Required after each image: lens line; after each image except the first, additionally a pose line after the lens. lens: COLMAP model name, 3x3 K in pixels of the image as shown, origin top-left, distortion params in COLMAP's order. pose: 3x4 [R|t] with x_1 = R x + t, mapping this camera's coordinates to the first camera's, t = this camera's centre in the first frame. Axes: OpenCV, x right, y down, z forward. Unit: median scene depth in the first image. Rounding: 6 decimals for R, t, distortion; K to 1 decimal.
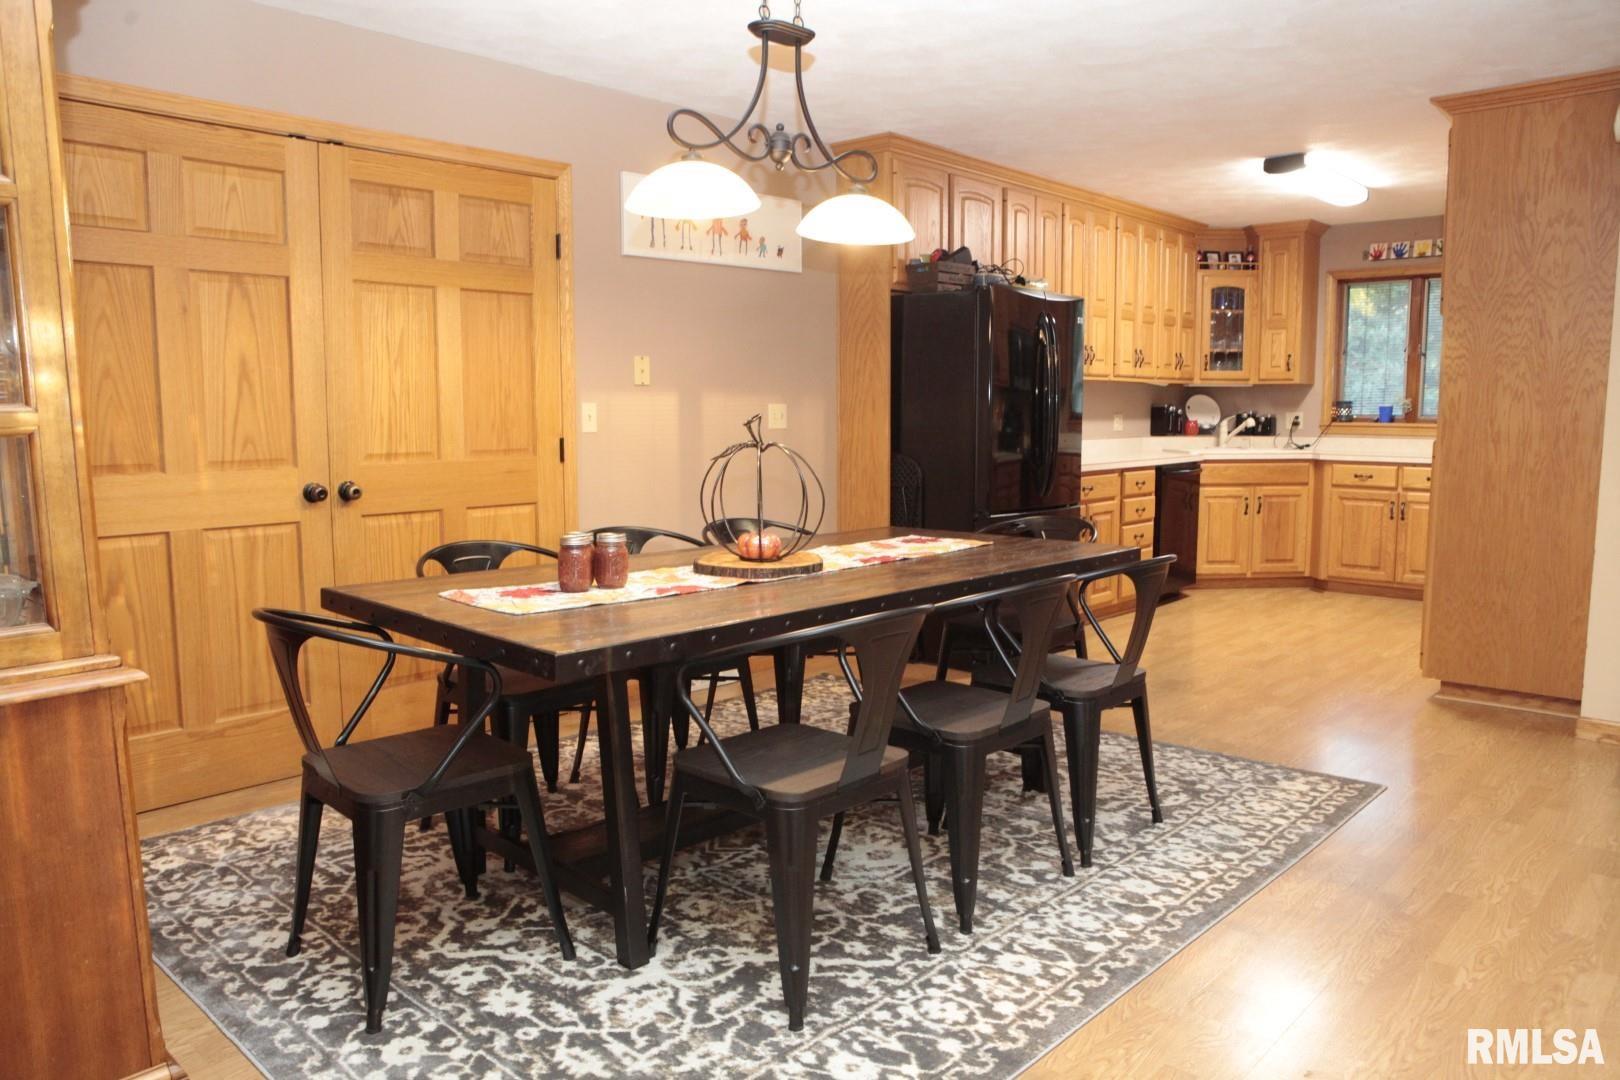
lens RADIAL K [[1142.4, 0, 806.6], [0, 1142.4, 536.3], [0, 0, 1]] dist [-0.068501, 0.013849]
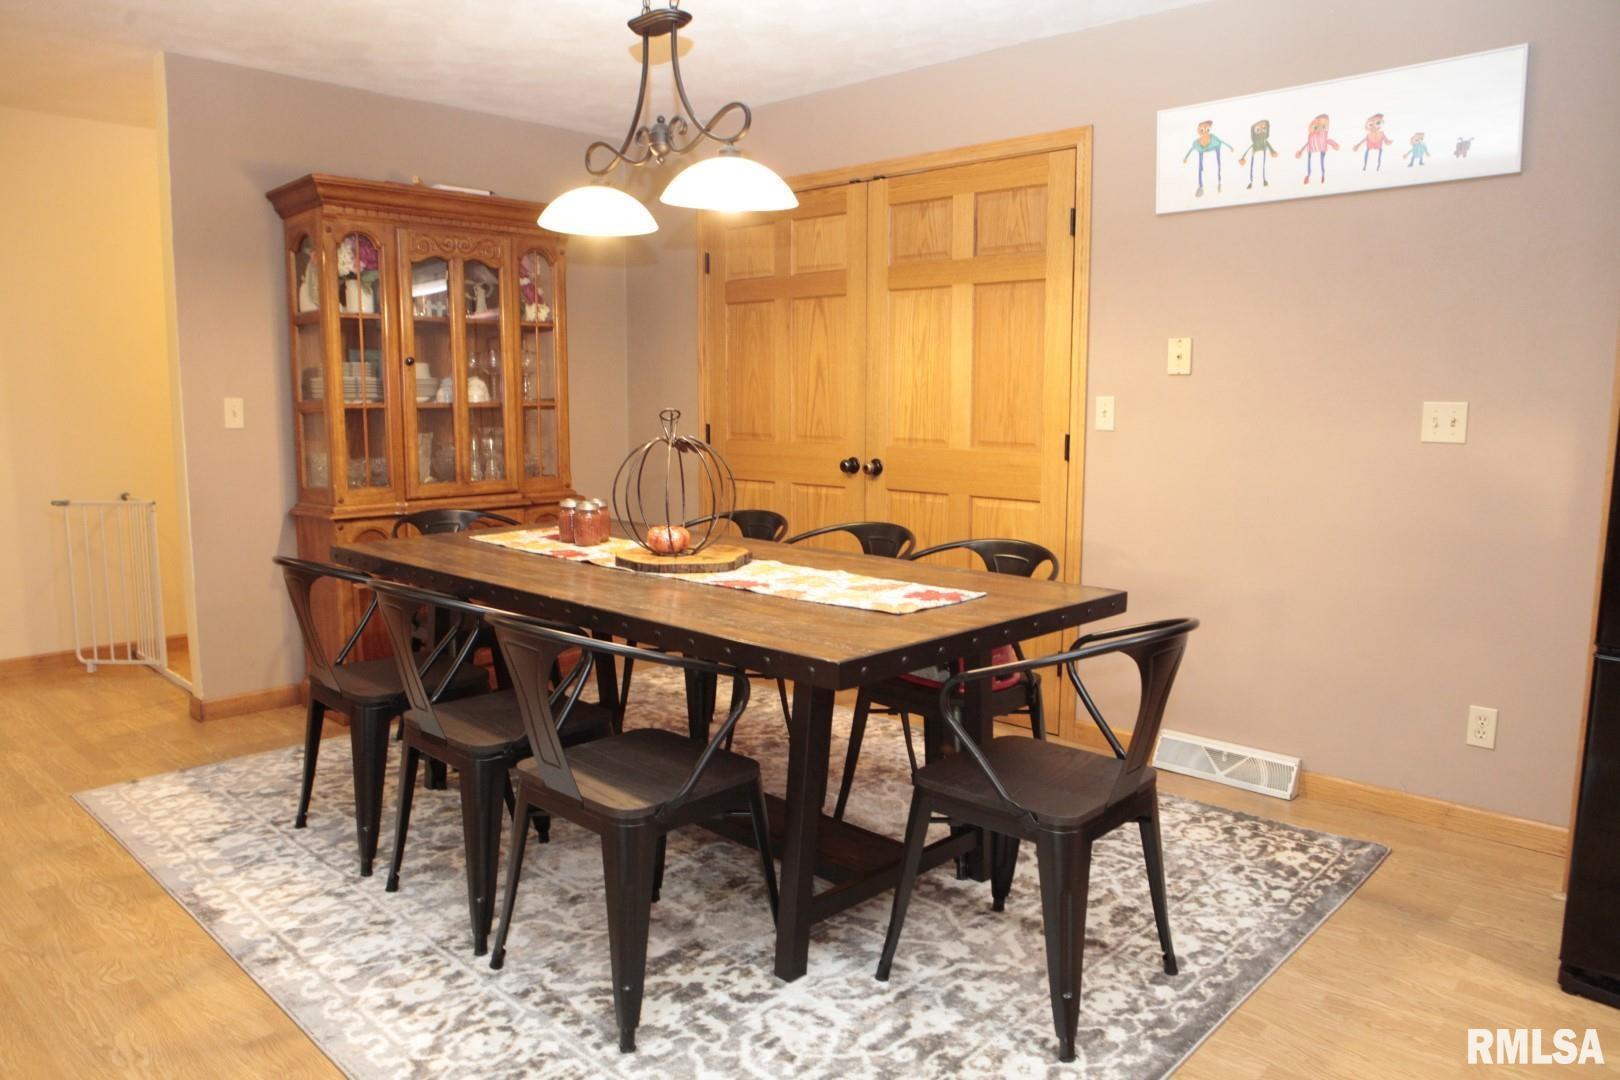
lens RADIAL K [[1125.1, 0, 812.1], [0, 1125.1, 527.3], [0, 0, 1]] dist [-0.091478, 0.061589]
pose [[-0.013326, 0.121551, -0.992496, 0.447002], [-0.115464, 0.985757, 0.122276, -0.065402], [0.993222, 0.116227, 0.000899, 0.533148]]
